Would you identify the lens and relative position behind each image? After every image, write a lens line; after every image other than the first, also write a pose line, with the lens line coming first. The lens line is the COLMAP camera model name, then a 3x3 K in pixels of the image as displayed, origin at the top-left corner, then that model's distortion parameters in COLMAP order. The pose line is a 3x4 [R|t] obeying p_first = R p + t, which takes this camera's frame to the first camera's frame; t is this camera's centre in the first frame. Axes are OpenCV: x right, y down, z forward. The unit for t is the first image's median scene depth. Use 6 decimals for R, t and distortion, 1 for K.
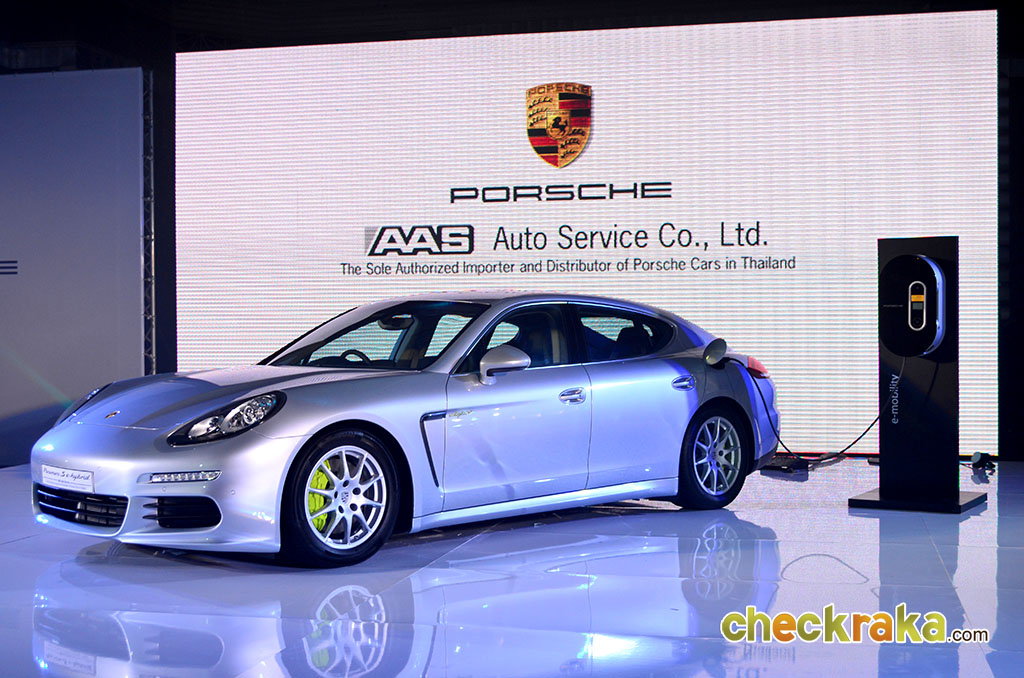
lens RADIAL K [[1444.0, 0, 512.0], [0, 1444.0, 339.0], [0, 0, 1]] dist [-0.019137, -0.032810]
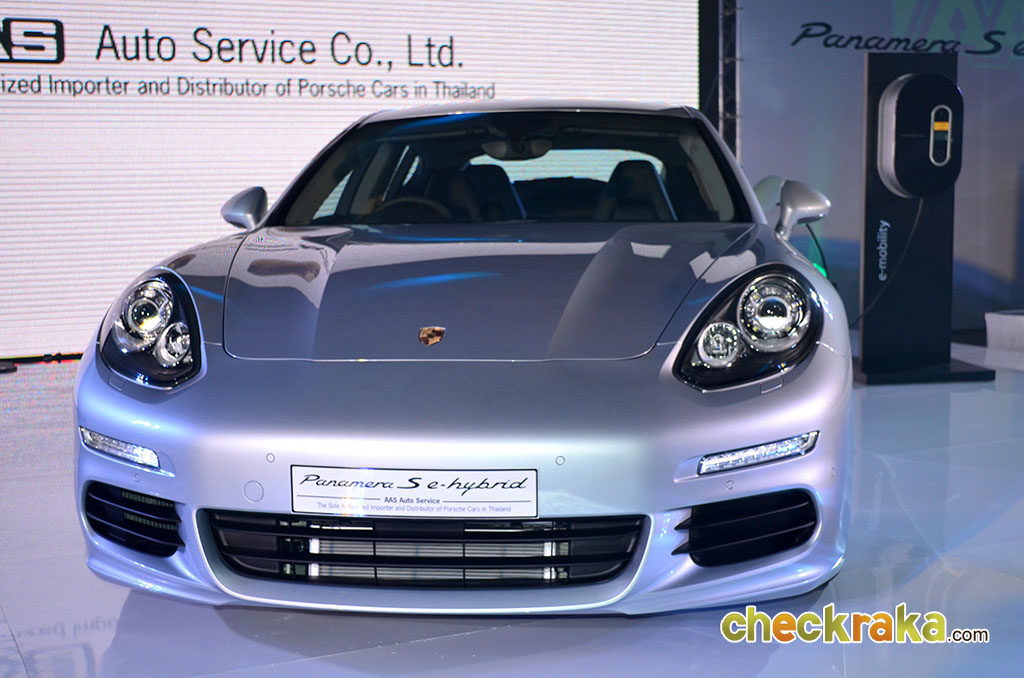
lens RADIAL K [[1444.0, 0, 512.0], [0, 1444.0, 339.0], [0, 0, 1]] dist [-0.019137, -0.032810]
pose [[0.766288, -0.075742, 0.638017, -0.306964], [0.017510, 0.995120, 0.097105, 0.006075], [-0.642259, -0.063238, 0.763875, 0.364228]]
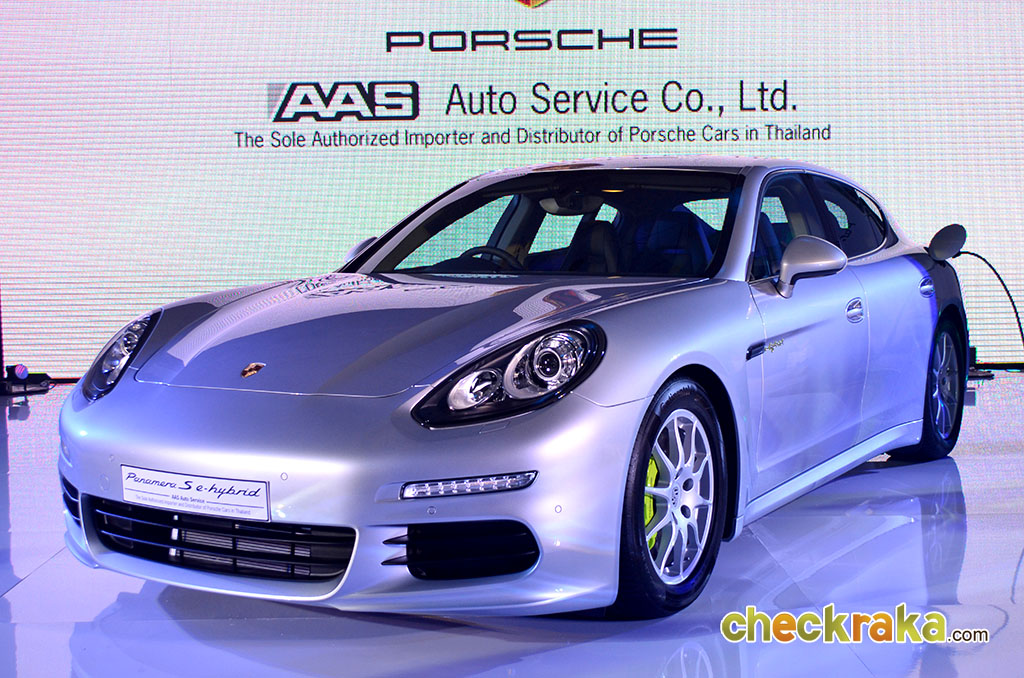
lens RADIAL K [[1444.0, 0, 512.0], [0, 1444.0, 339.0], [0, 0, 1]] dist [-0.019137, -0.032810]
pose [[0.965991, -0.031041, 0.256705, -0.182338], [0.012266, 0.997152, 0.074416, 0.000446], [-0.258284, -0.068737, 0.963621, 0.250620]]
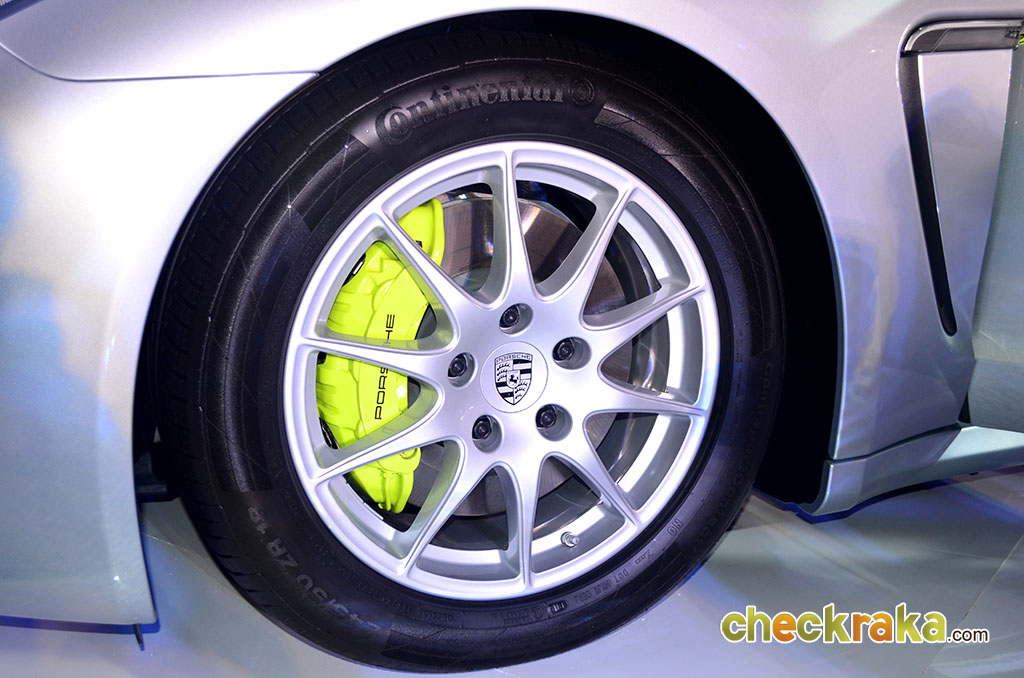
lens RADIAL K [[1224.2, 0, 512.0], [0, 1224.2, 339.0], [0, 0, 1]] dist [-0.007594, -0.005962]
pose [[0.922518, 0.097765, -0.373366, -0.025419], [-0.010337, 0.973297, 0.229315, 0.033545], [0.385815, -0.207687, 0.898895, 0.459838]]
